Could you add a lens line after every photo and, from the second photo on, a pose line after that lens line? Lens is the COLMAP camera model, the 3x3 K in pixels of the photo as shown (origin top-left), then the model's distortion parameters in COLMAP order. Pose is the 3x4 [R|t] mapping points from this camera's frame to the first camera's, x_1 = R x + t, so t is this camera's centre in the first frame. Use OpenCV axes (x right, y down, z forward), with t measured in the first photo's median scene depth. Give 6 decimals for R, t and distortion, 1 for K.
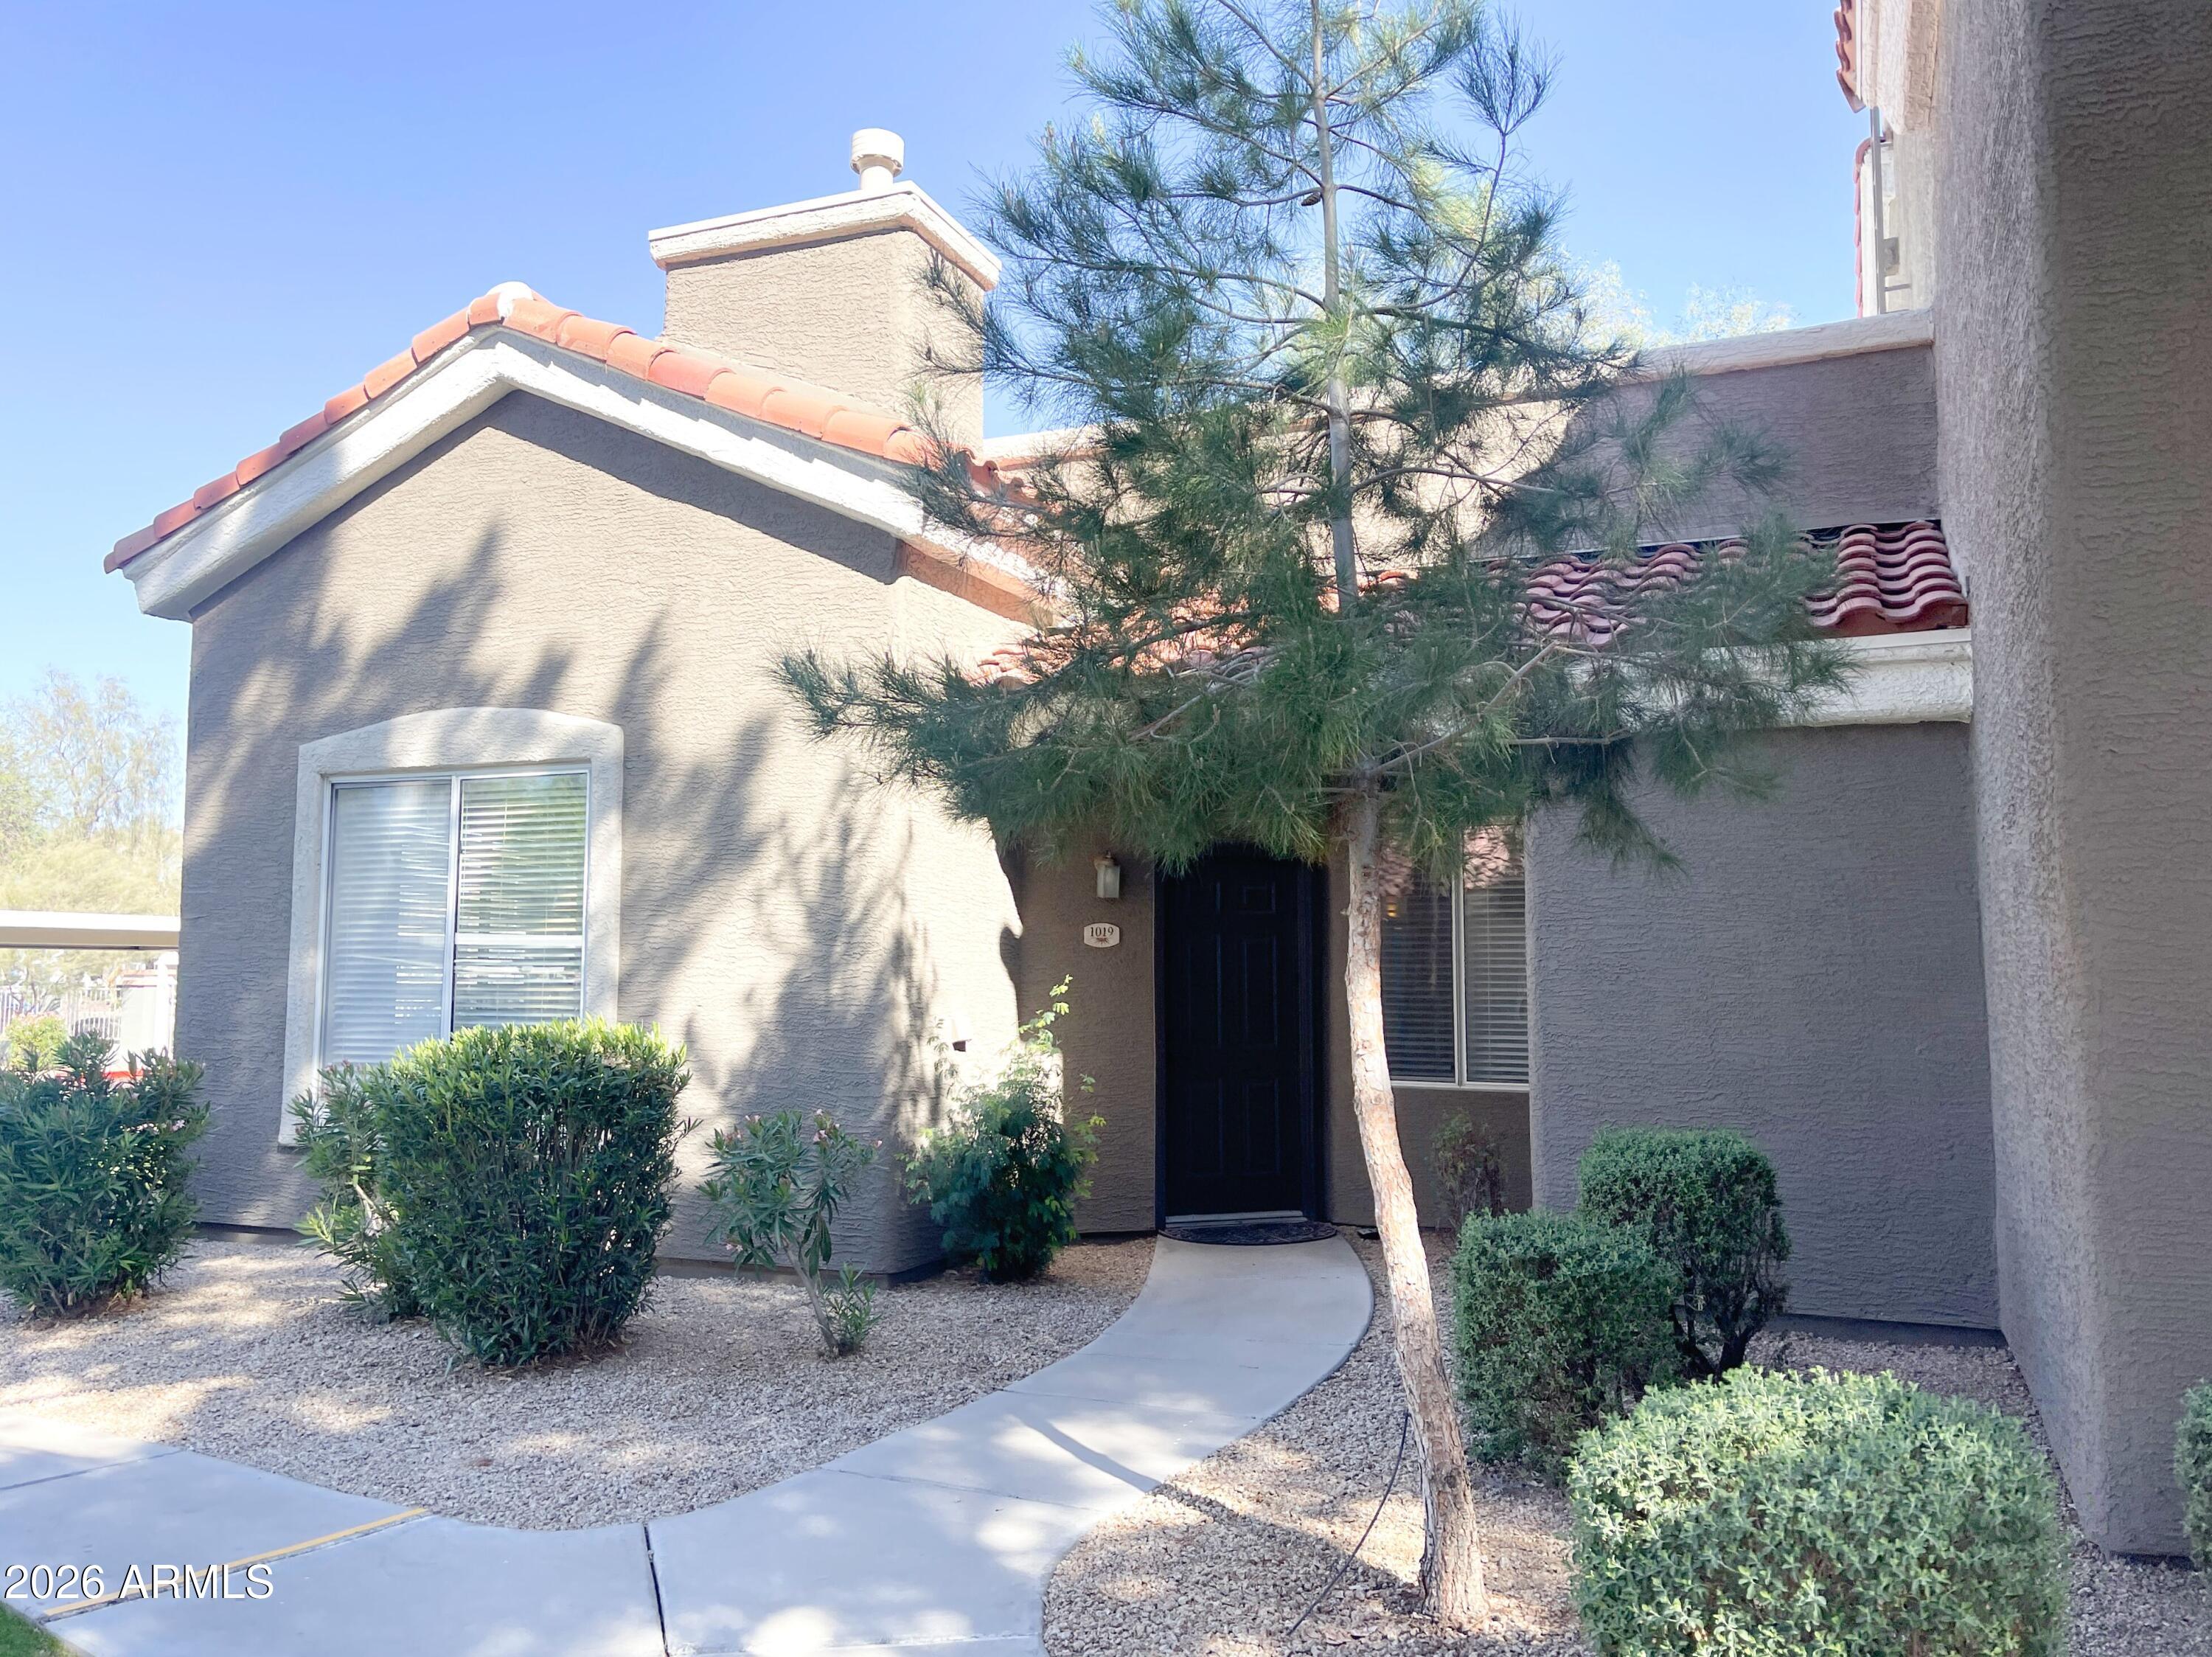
lens RADIAL K [[1802.0, 0, 1105.7], [0, 1802.0, 816.9], [0, 0, 1]] dist [-0.009058, 0.001636]
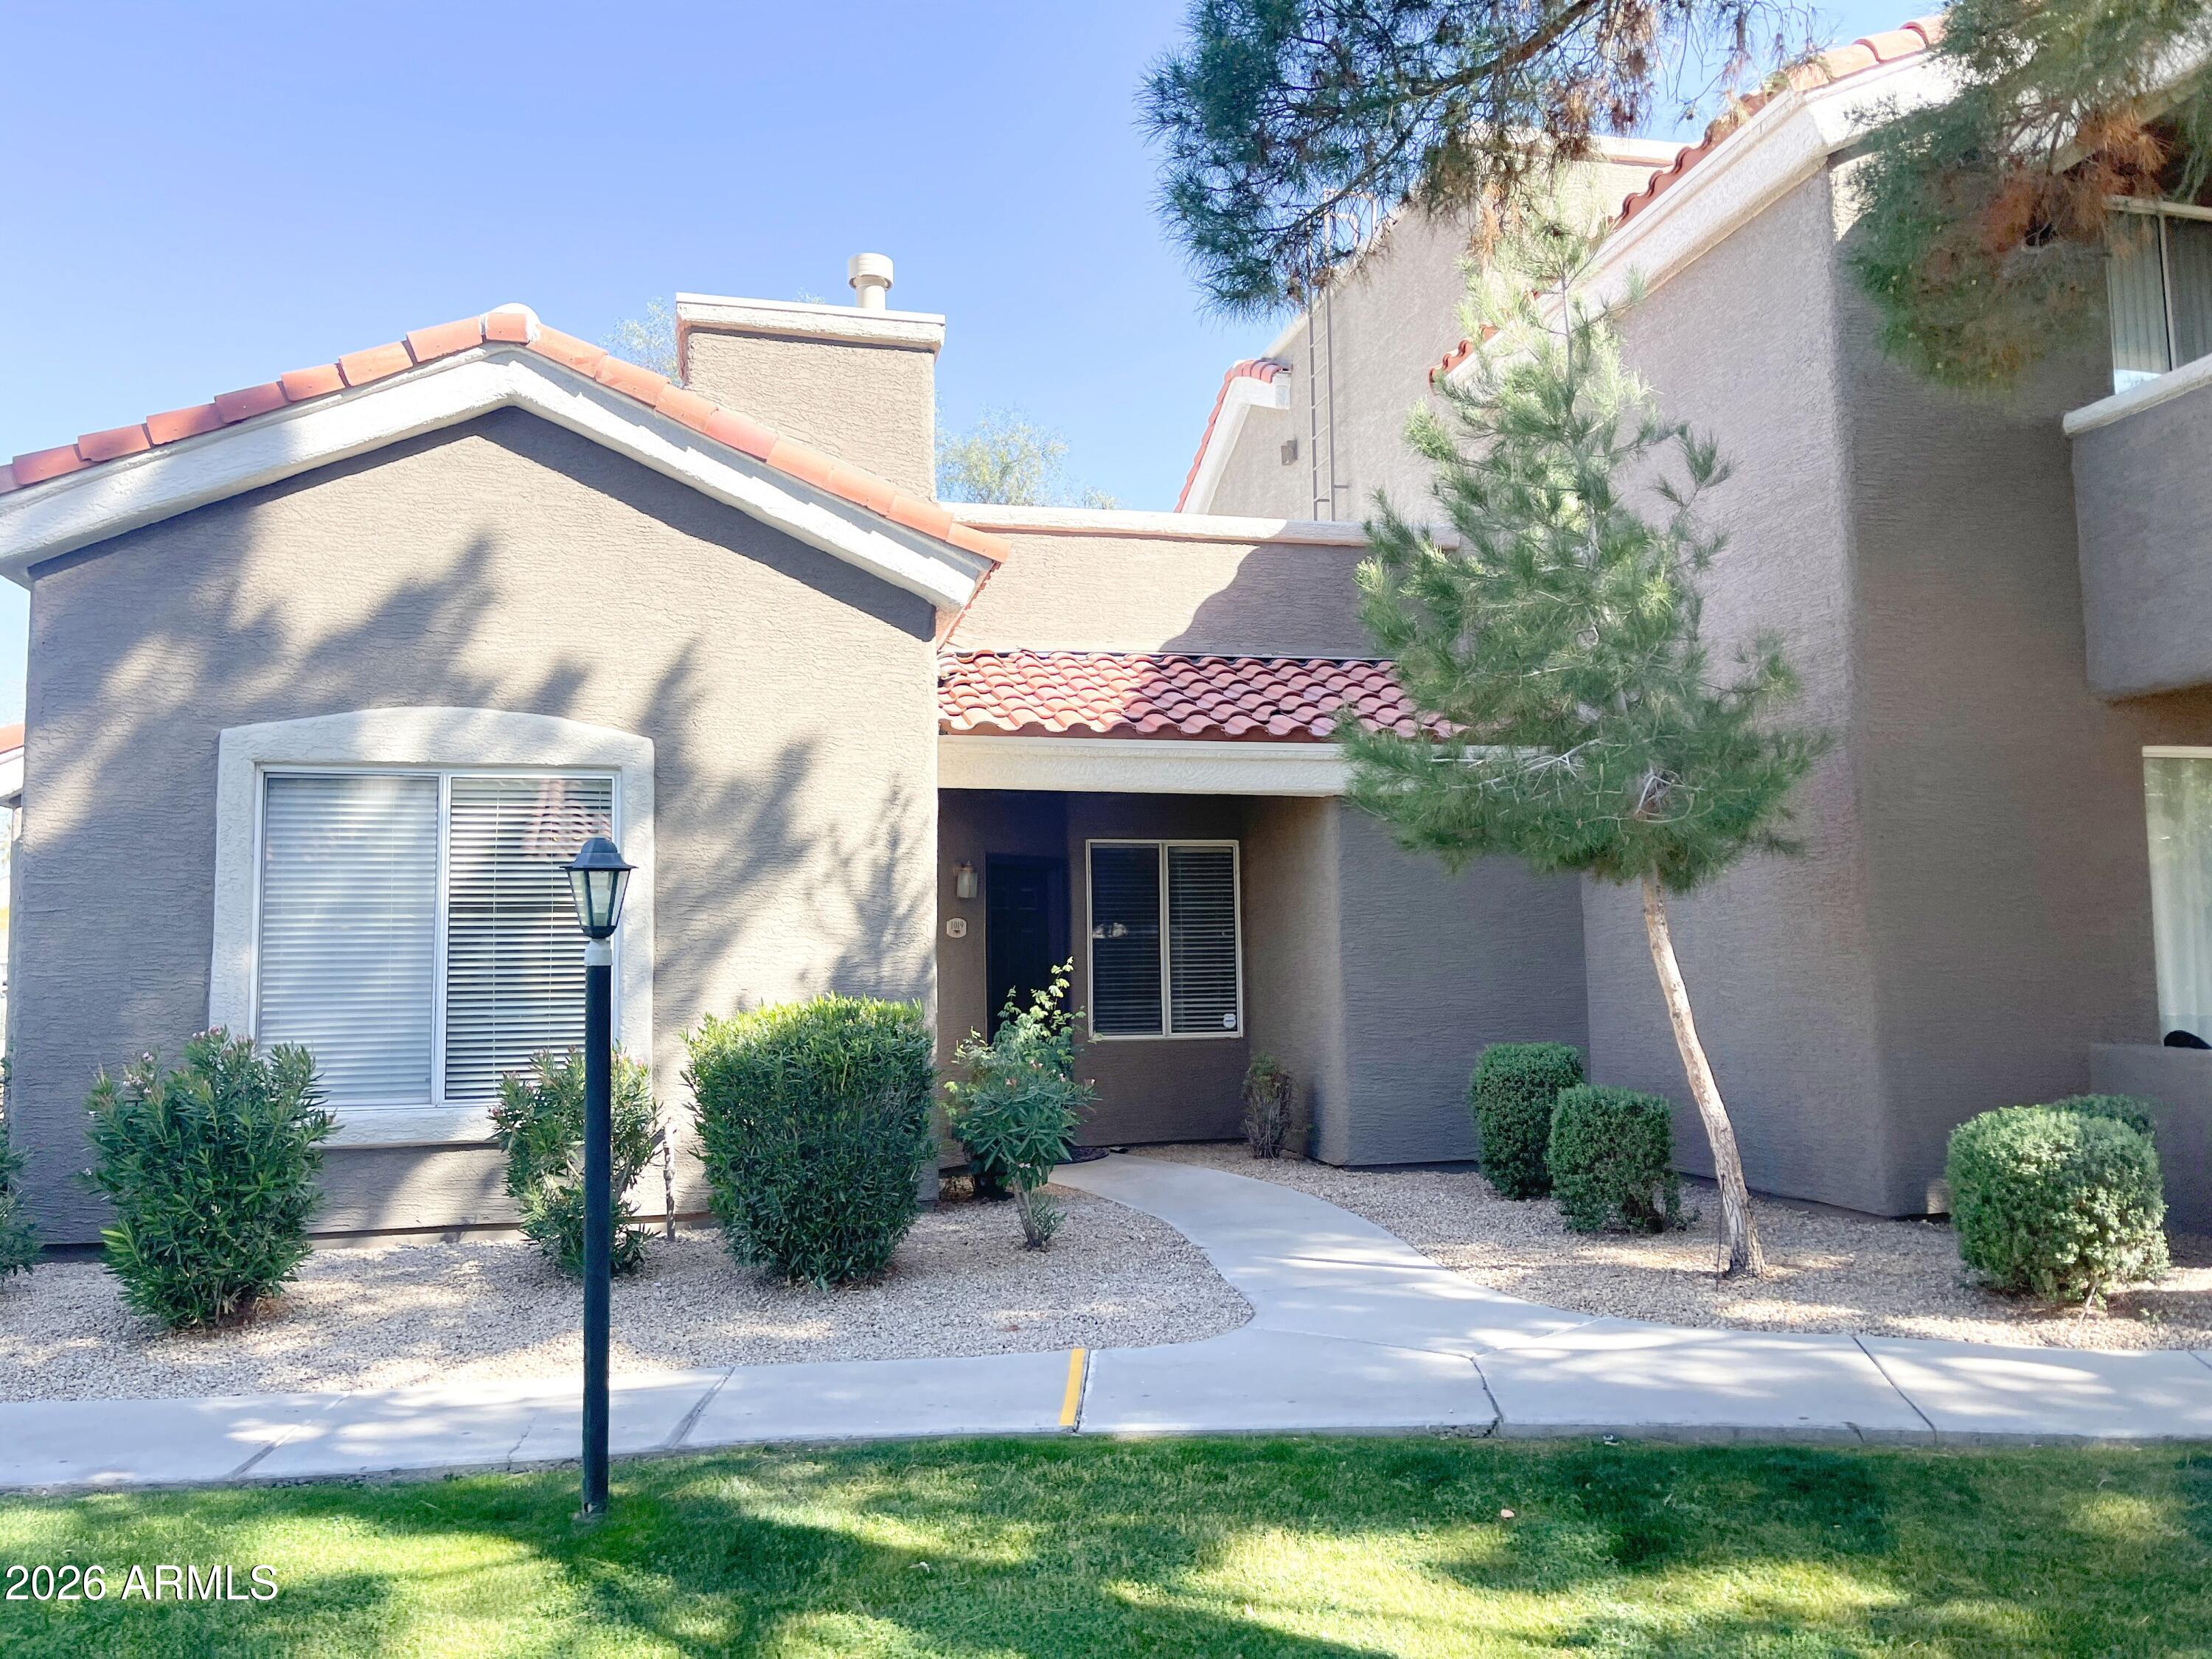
lens RADIAL K [[1801.9, 0, 1105.3], [0, 1801.9, 835.7], [0, 0, 1]] dist [-0.009058, 0.001636]
pose [[0.776888, 0.029750, 0.628935, -0.735528], [-0.034700, 0.999388, -0.004410, 0.004097], [-0.628682, -0.018398, 0.777445, -0.032661]]
